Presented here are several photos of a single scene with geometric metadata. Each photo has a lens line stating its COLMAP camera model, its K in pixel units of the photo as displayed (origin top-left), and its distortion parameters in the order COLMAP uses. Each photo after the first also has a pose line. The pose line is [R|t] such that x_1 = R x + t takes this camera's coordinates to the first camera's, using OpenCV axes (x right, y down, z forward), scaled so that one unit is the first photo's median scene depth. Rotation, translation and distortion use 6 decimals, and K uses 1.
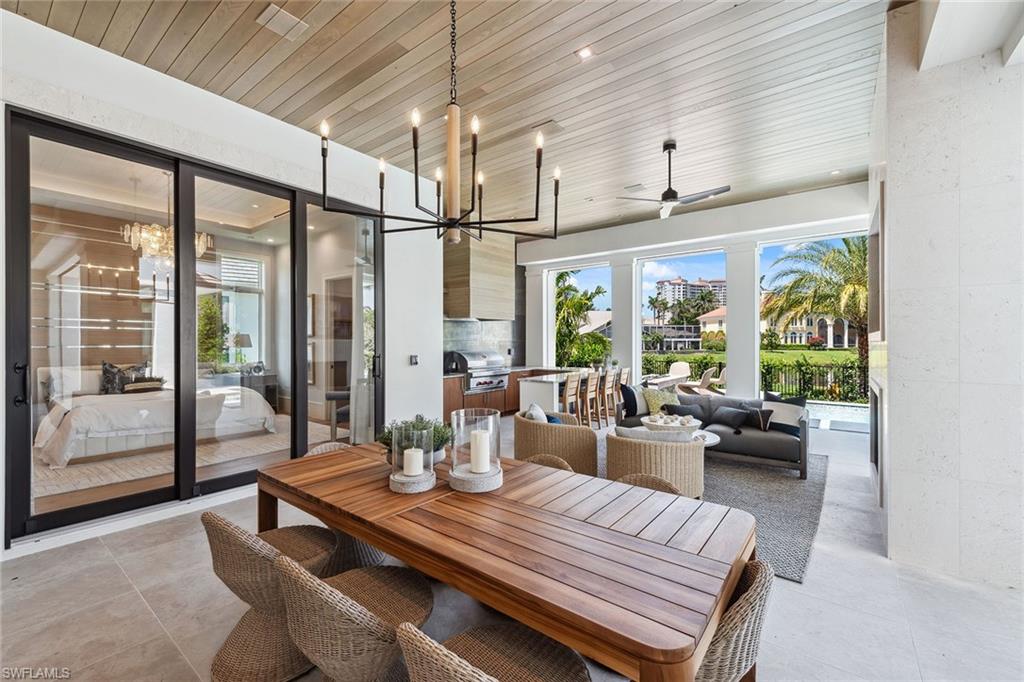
lens RADIAL K [[429.0, 0, 512.0], [0, 429.0, 341.0], [0, 0, 1]] dist [0.002928, 0.000141]
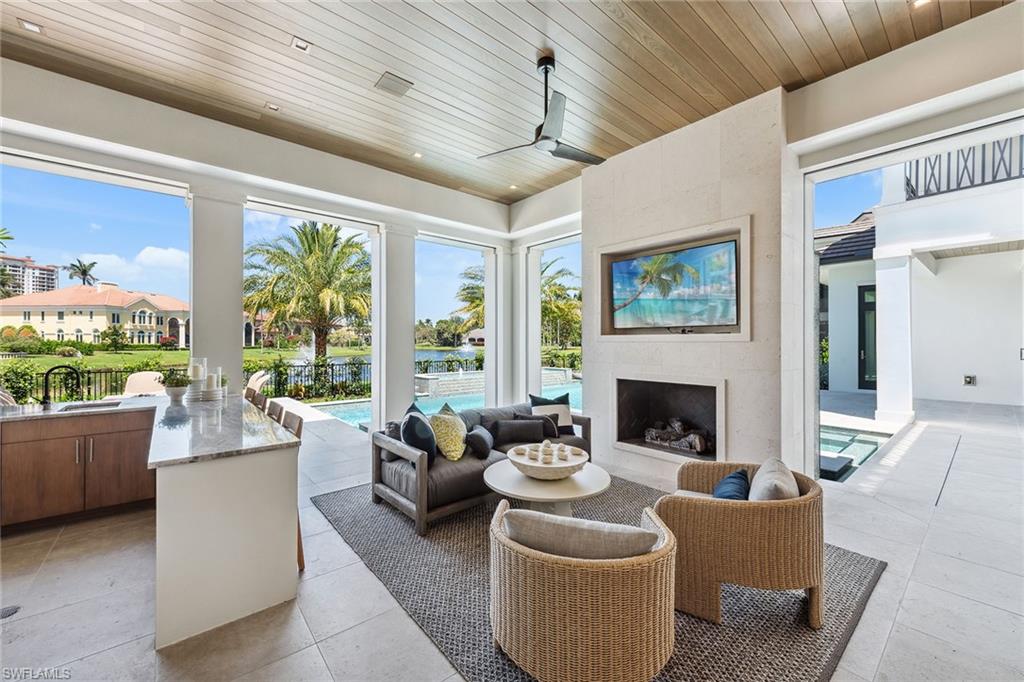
lens RADIAL K [[402.2, 0, 508.5], [0, 402.2, 342.9], [0, 0, 1]] dist [0.004551, 0.000008]
pose [[0.205821, -0.000779, 0.978589, -0.142348], [-0.004068, 0.999990, 0.001651, 0.001707], [-0.978581, -0.004321, 0.205816, 0.457430]]
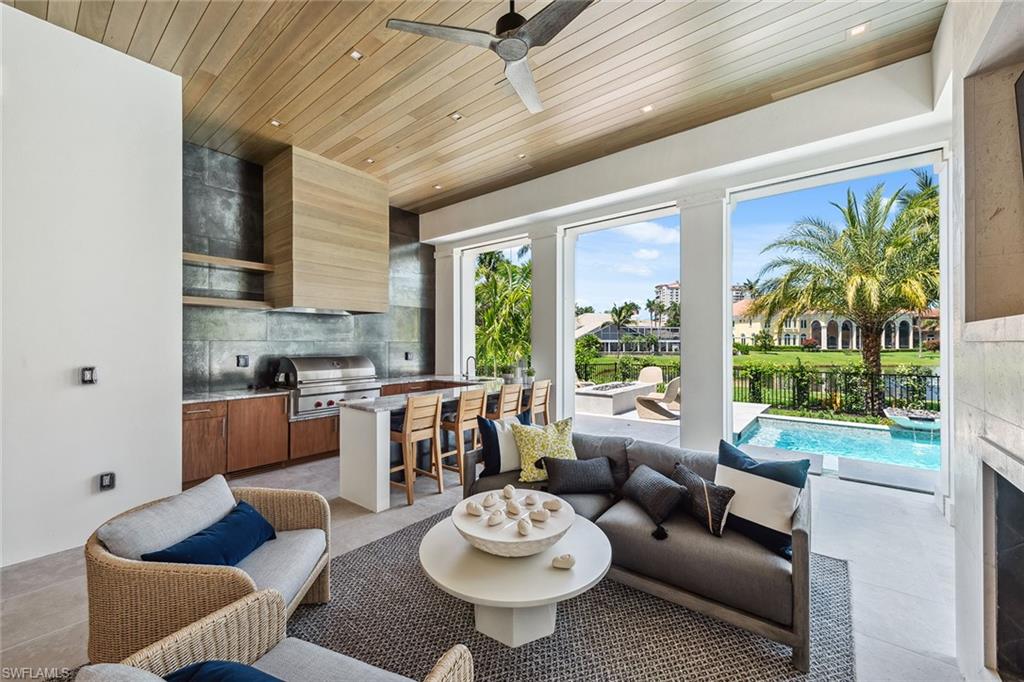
lens RADIAL K [[400.2, 0, 512.1], [0, 400.2, 346.5], [0, 0, 1]] dist [0.001690, -0.000051]
pose [[0.999753, 0.001016, -0.022208, 0.186540], [-0.000795, 0.999950, 0.009968, 0.000528], [0.022217, -0.009948, 0.999704, 0.278735]]
